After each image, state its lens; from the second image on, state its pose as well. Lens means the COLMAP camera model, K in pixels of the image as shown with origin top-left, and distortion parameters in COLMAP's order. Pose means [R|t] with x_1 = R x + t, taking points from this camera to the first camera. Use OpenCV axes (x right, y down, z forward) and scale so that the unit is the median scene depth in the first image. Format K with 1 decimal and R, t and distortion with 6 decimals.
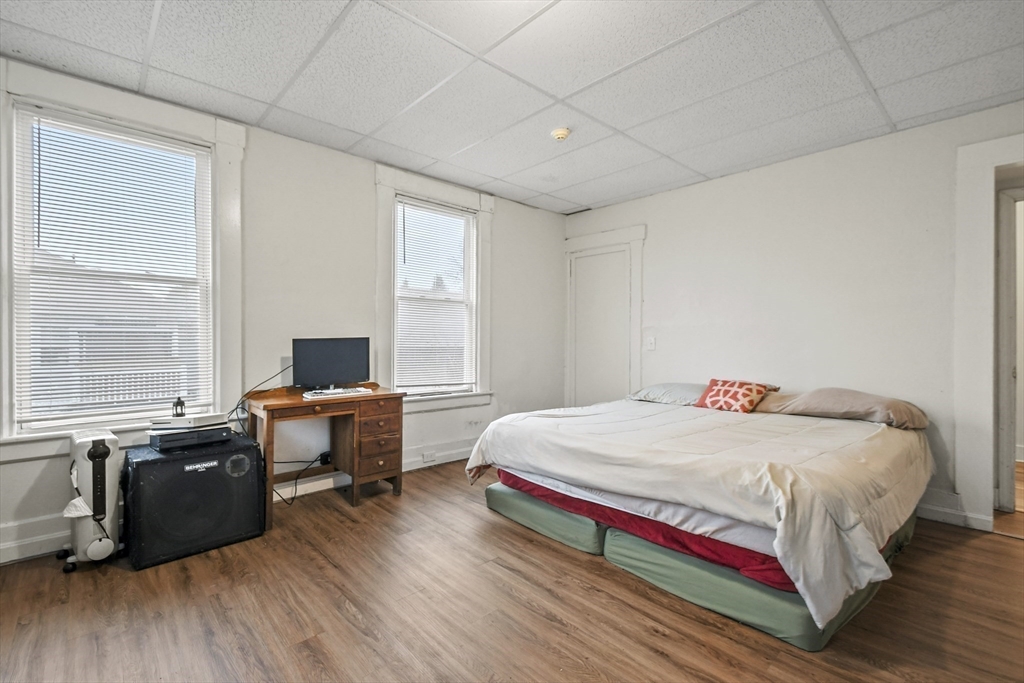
lens RADIAL K [[459.6, 0, 510.5], [0, 459.6, 336.2], [0, 0, 1]] dist [-0.000232, -0.003958]
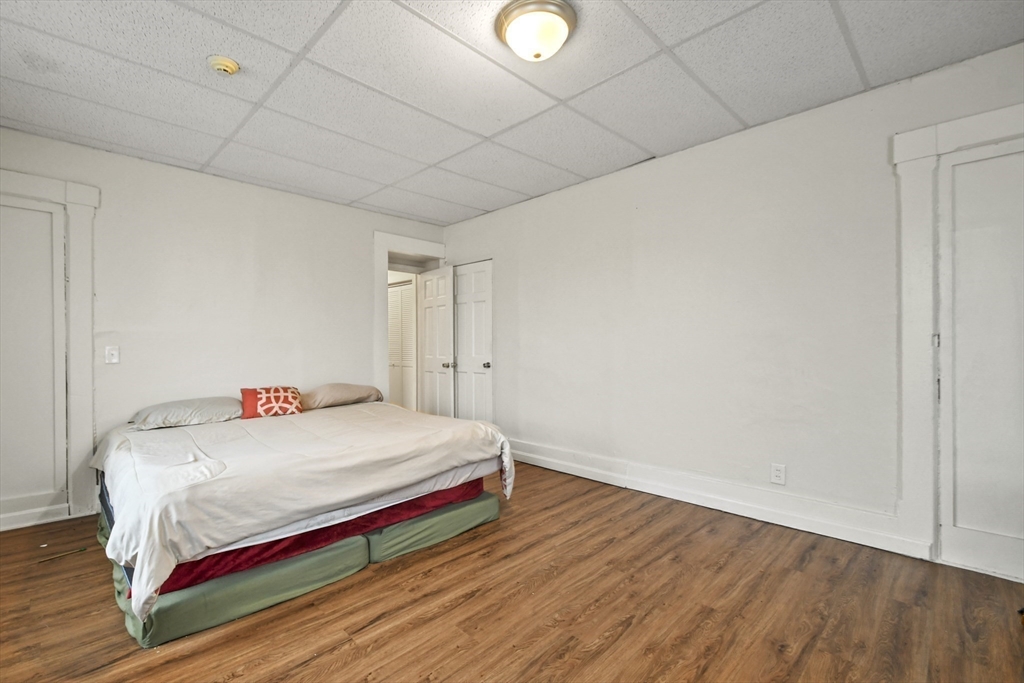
lens RADIAL K [[418.4, 0, 509.9], [0, 418.4, 347.2], [0, 0, 1]] dist [0.001442, 0.000032]
pose [[-0.035749, -0.005256, 0.999347, -0.705005], [-0.000741, 0.999986, 0.005233, 0.000611], [-0.999361, -0.000554, -0.035753, 0.708894]]
